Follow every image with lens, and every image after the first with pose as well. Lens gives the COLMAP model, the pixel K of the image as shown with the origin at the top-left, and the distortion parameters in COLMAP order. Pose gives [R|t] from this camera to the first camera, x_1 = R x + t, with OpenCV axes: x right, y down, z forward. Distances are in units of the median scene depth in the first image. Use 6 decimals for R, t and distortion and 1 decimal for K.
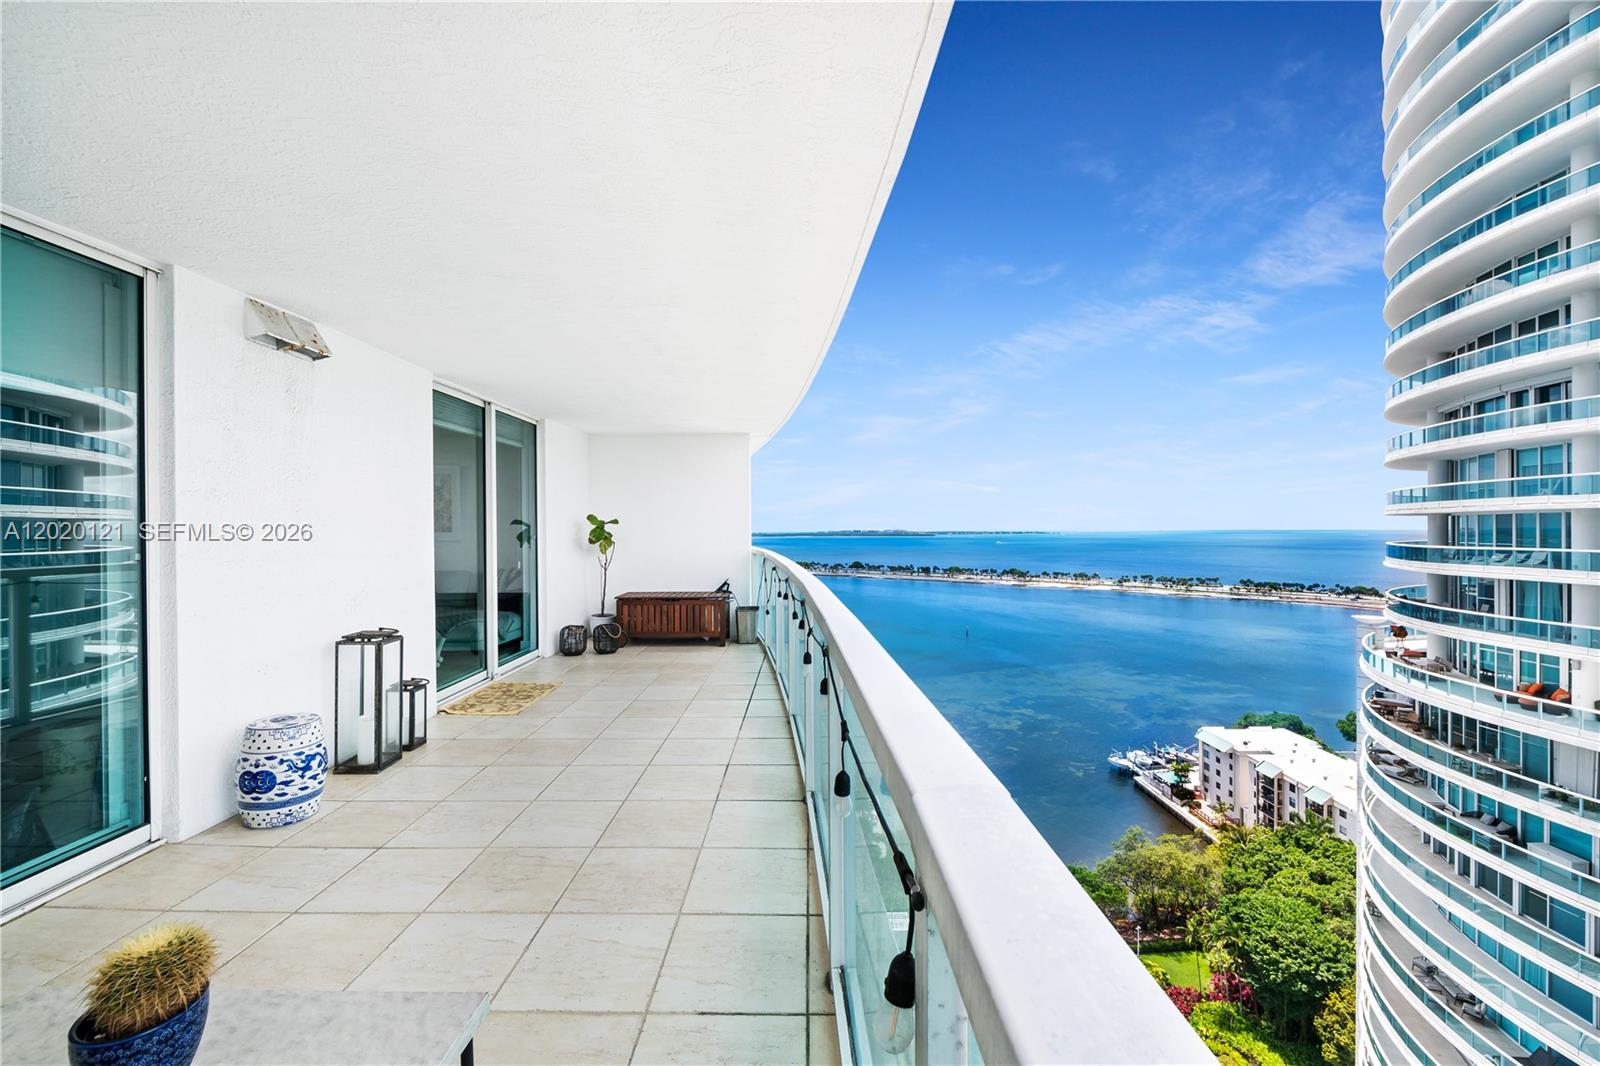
lens RADIAL K [[630.7, 0, 809.2], [0, 630.7, 530.9], [0, 0, 1]] dist [0.003379, -0.004298]
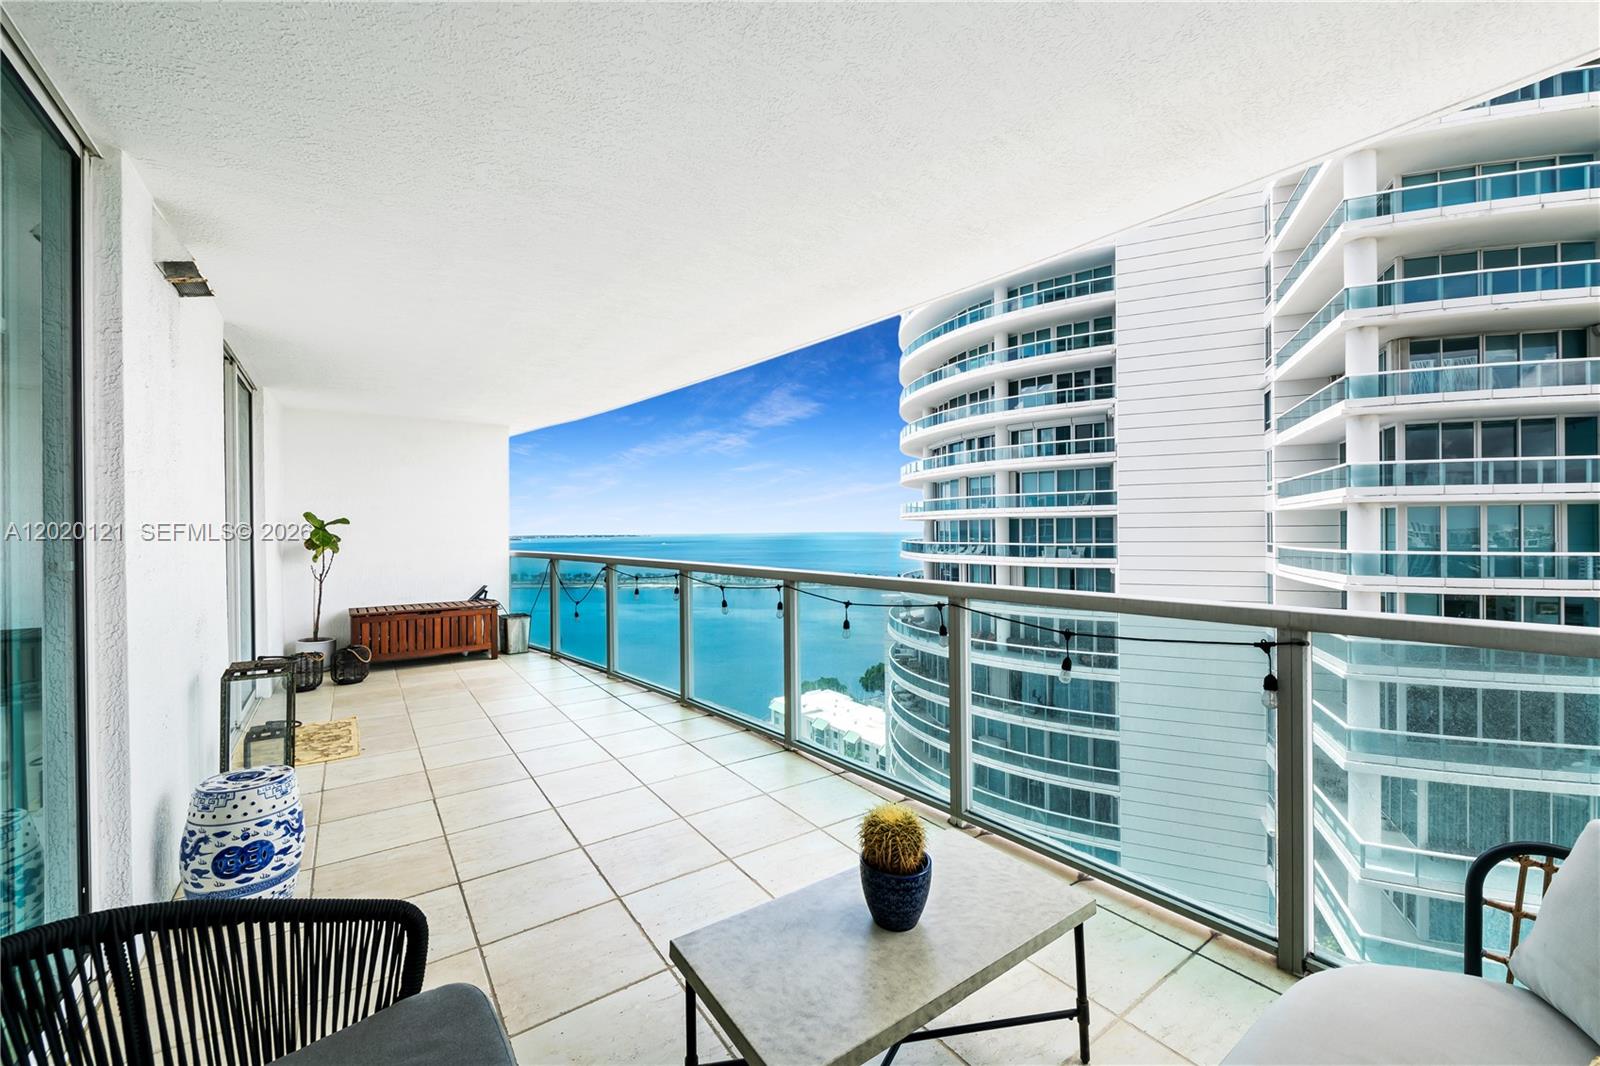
lens RADIAL K [[630.7, 0, 809.2], [0, 630.7, 530.9], [0, 0, 1]] dist [0.003379, -0.004298]
pose [[0.809597, -0.003255, 0.586977, -0.320163], [0.006411, 0.999974, -0.003297, 0.004025], [-0.586951, 0.006432, 0.809597, -0.007447]]
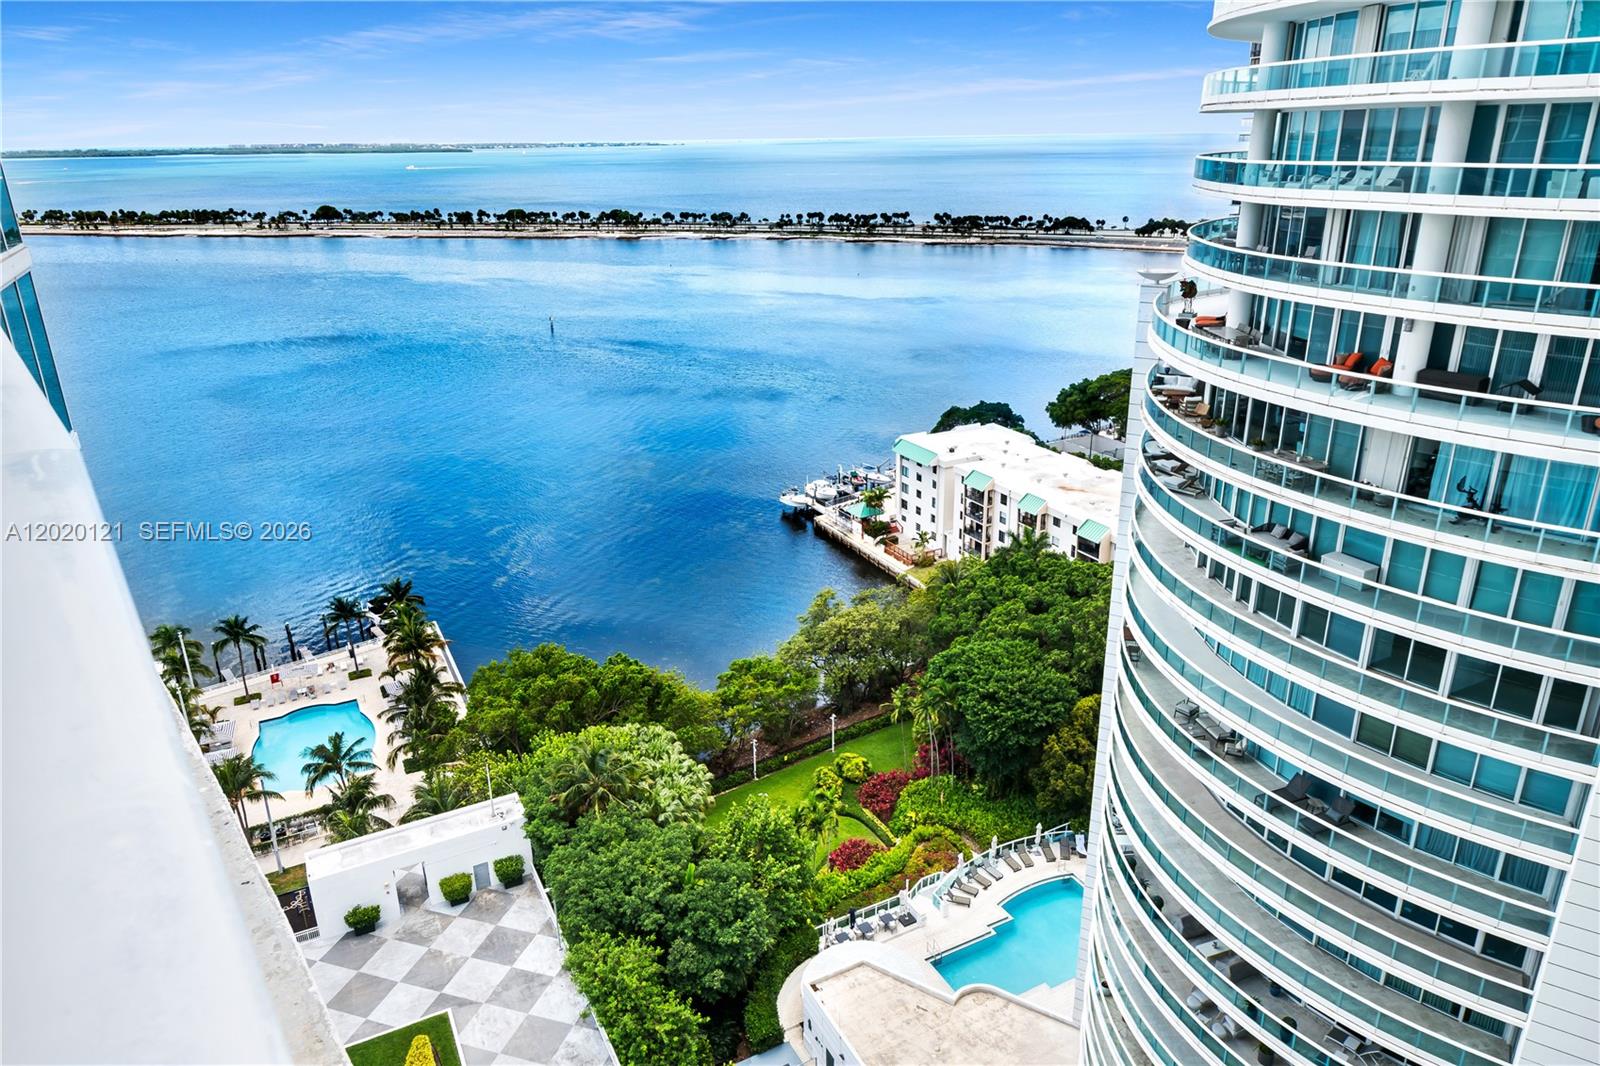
lens RADIAL K [[1049.9, 0, 814.3], [0, 1049.9, 532.8], [0, 0, 1]] dist [0.000148, 0.002018]
pose [[0.879904, -0.173509, 0.442338, -0.018893], [0.008364, 0.936454, 0.350691, -0.006008], [-0.475078, -0.304875, 0.825441, 0.798568]]
